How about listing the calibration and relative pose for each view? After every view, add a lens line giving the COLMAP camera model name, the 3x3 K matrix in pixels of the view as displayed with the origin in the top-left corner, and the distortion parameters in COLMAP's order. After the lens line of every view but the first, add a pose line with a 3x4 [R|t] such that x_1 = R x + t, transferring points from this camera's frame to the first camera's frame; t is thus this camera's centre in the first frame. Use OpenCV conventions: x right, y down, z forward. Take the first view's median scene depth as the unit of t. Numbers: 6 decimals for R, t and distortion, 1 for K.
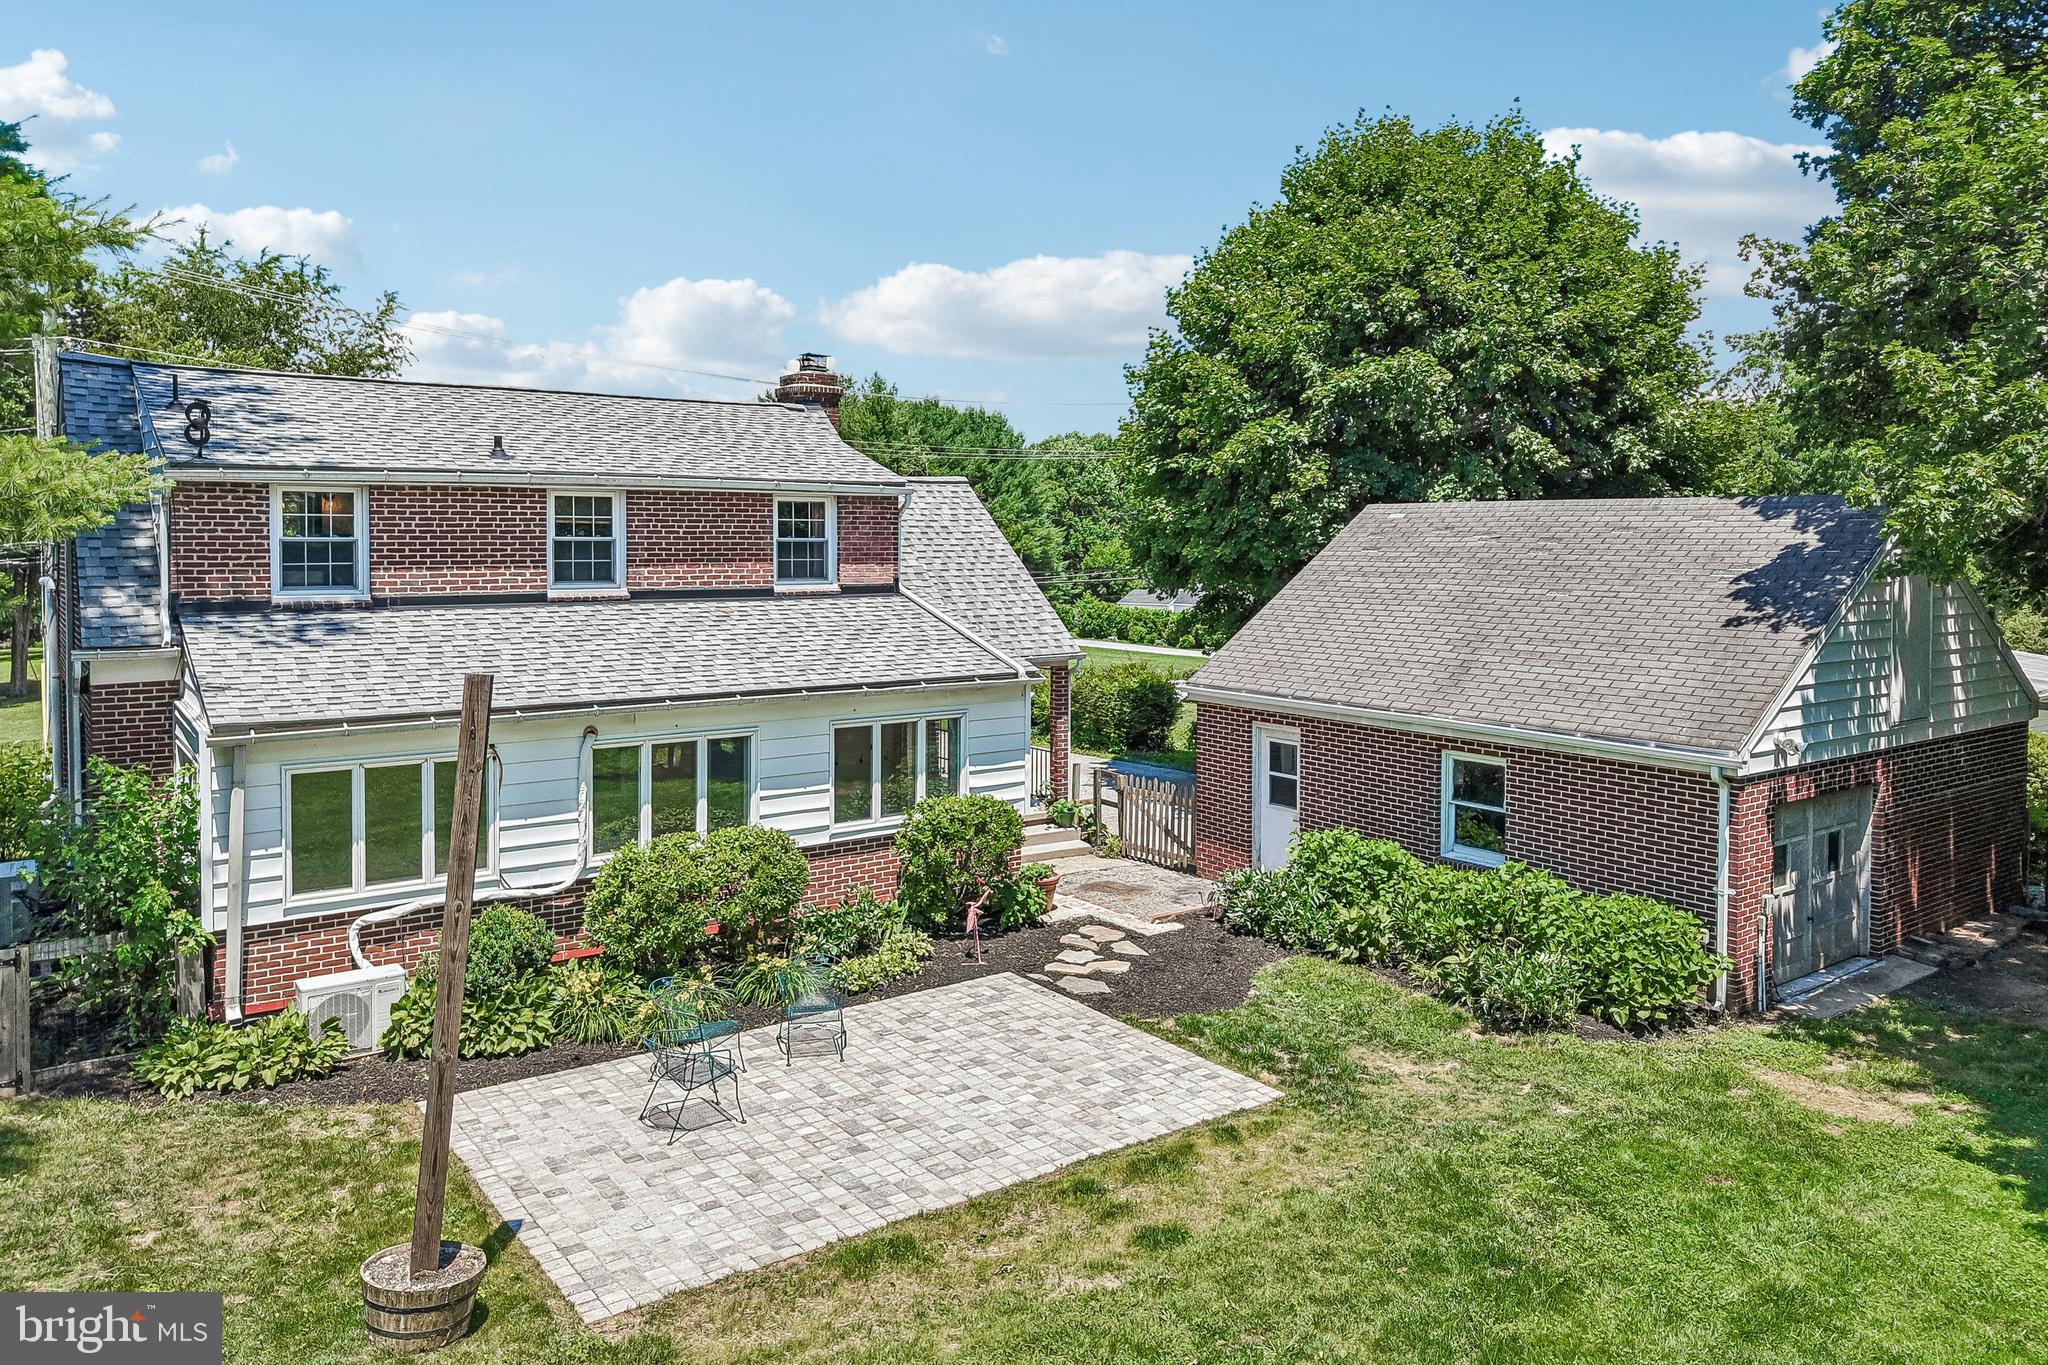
lens RADIAL K [[1416.9, 0, 1021.6], [0, 1416.9, 568.5], [0, 0, 1]] dist [-0.011378, 0.024496]
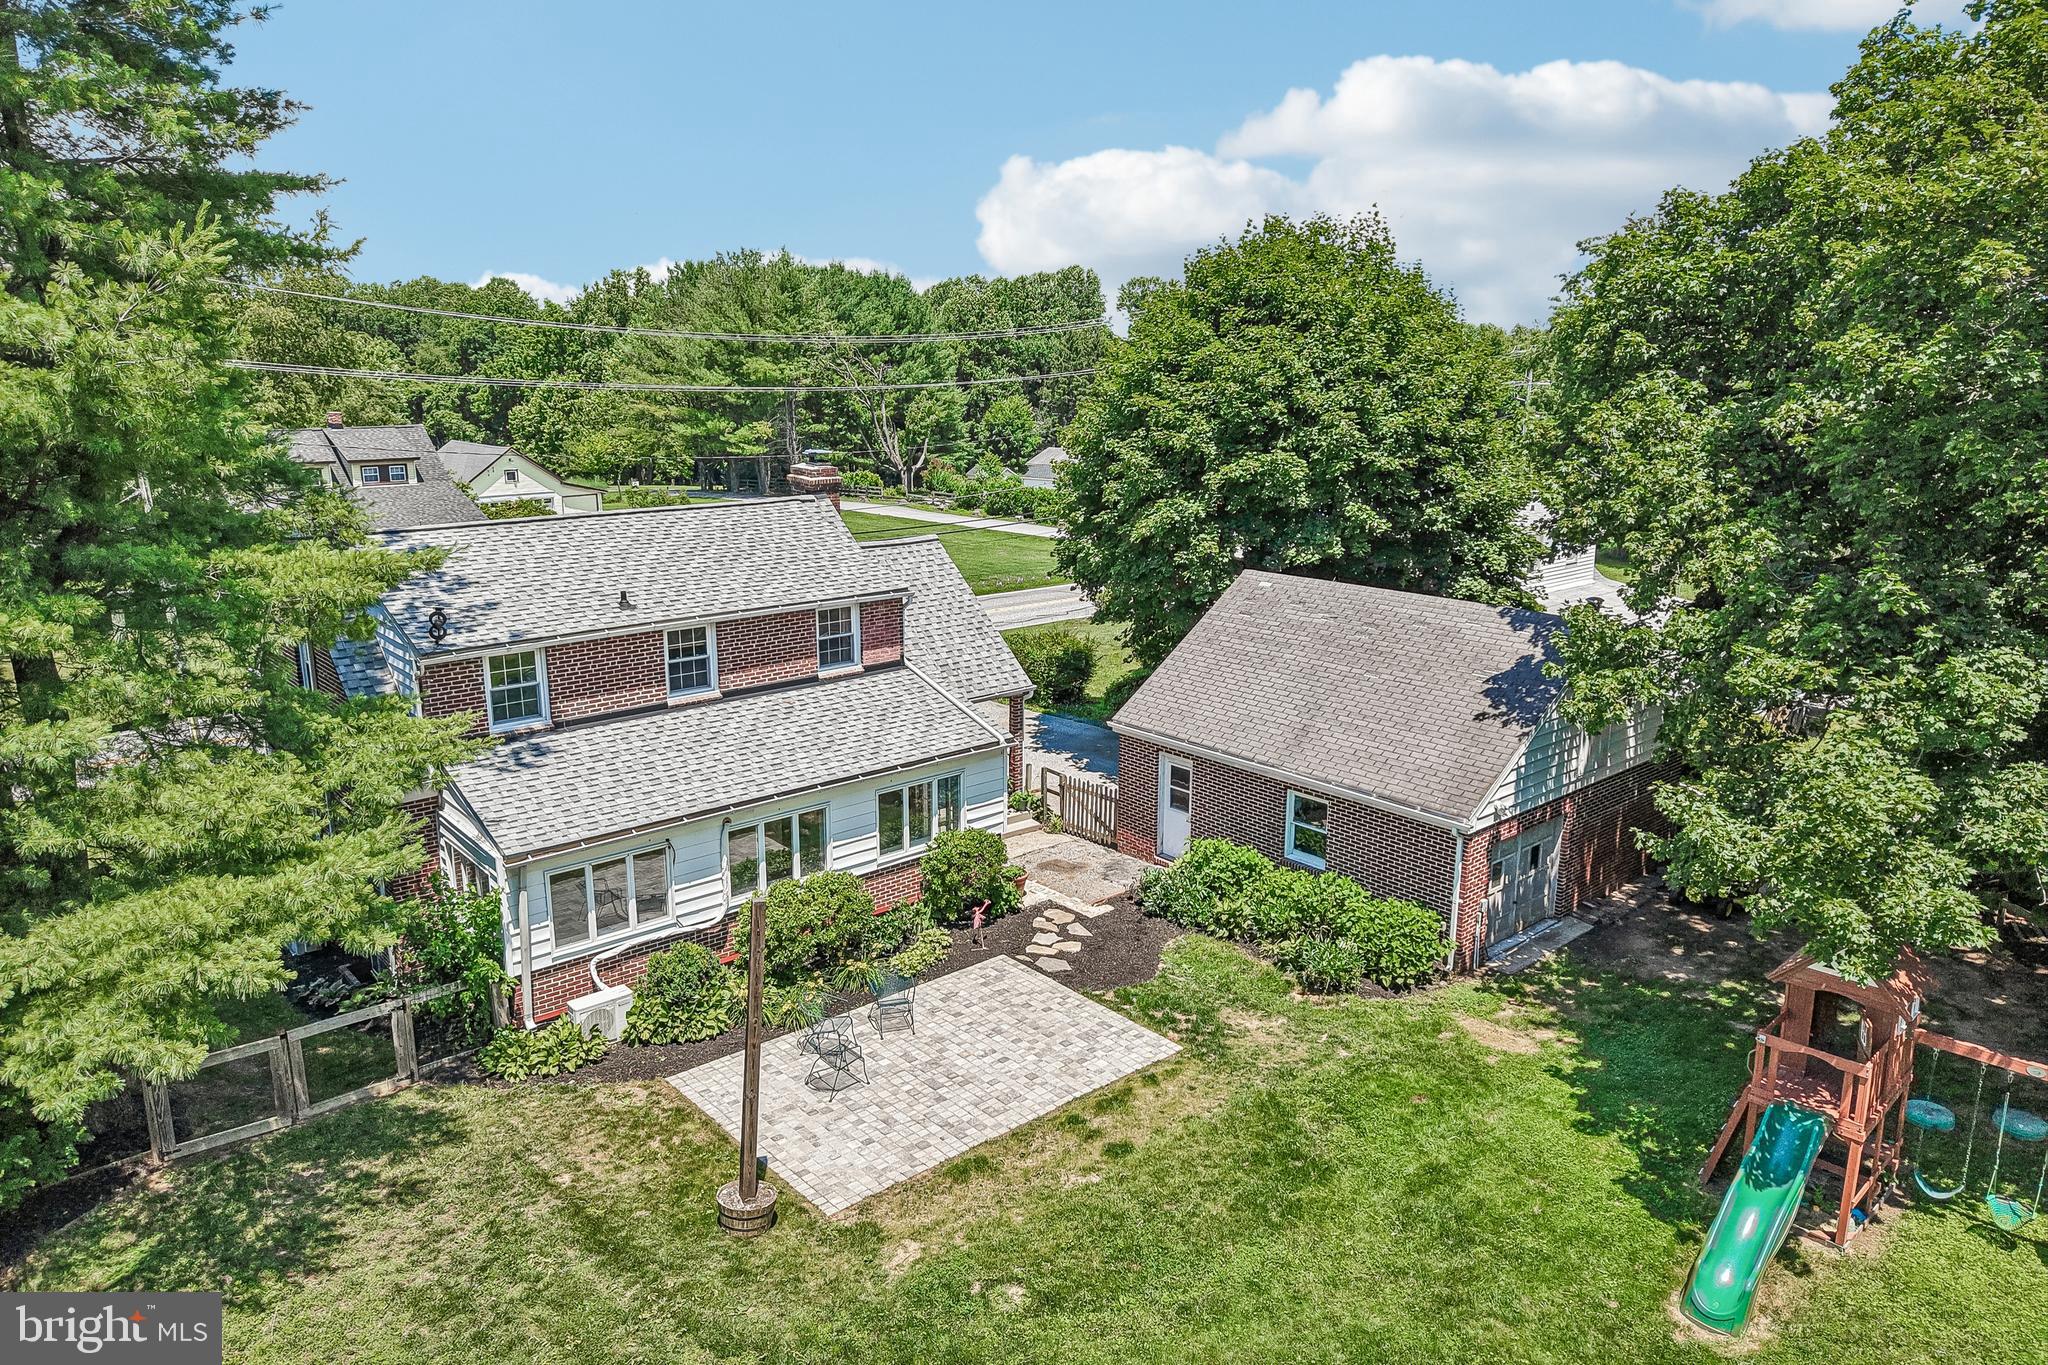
lens RADIAL K [[1369.2, 0, 1021.8], [0, 1369.2, 672.6], [0, 0, 1]] dist [0.024176, -0.019955]
pose [[0.996966, -0.021667, 0.074766, -0.098979], [0.005649, 0.978087, 0.208120, -0.341354], [-0.077637, -0.207066, 0.975241, -0.408820]]
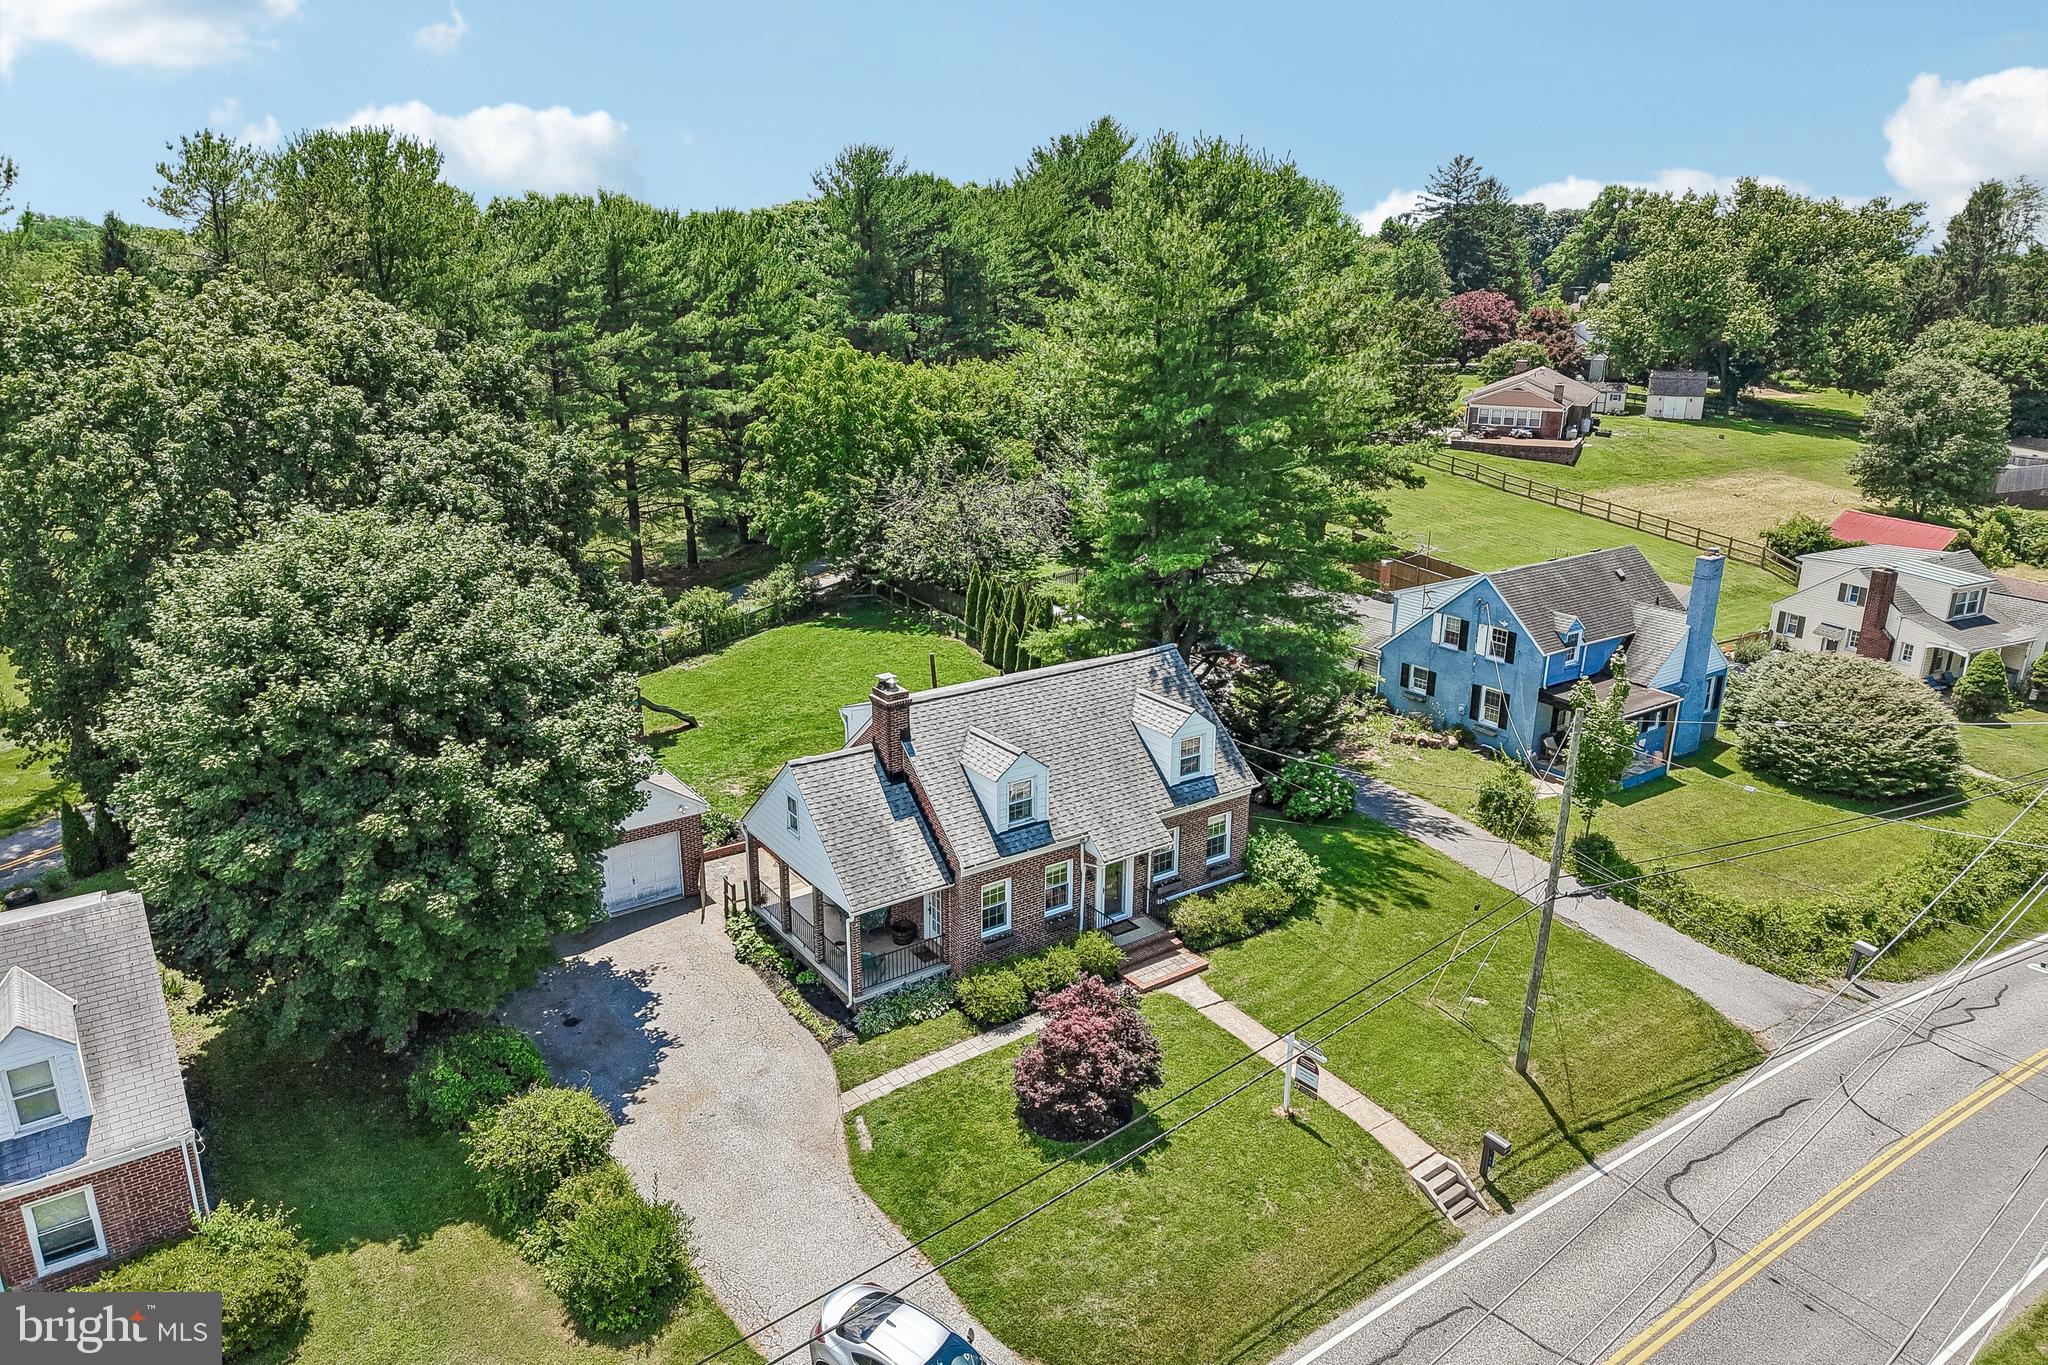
lens RADIAL K [[1364.6, 0, 1024.0], [0, 1364.6, 682.5], [0, 0, 1]] dist [0.022145, -0.007357]
pose [[-0.999733, -0.013598, 0.018657, -0.534140], [-0.006773, 0.945311, 0.326101, -1.045520], [-0.022071, 0.325888, -0.945151, 3.966364]]
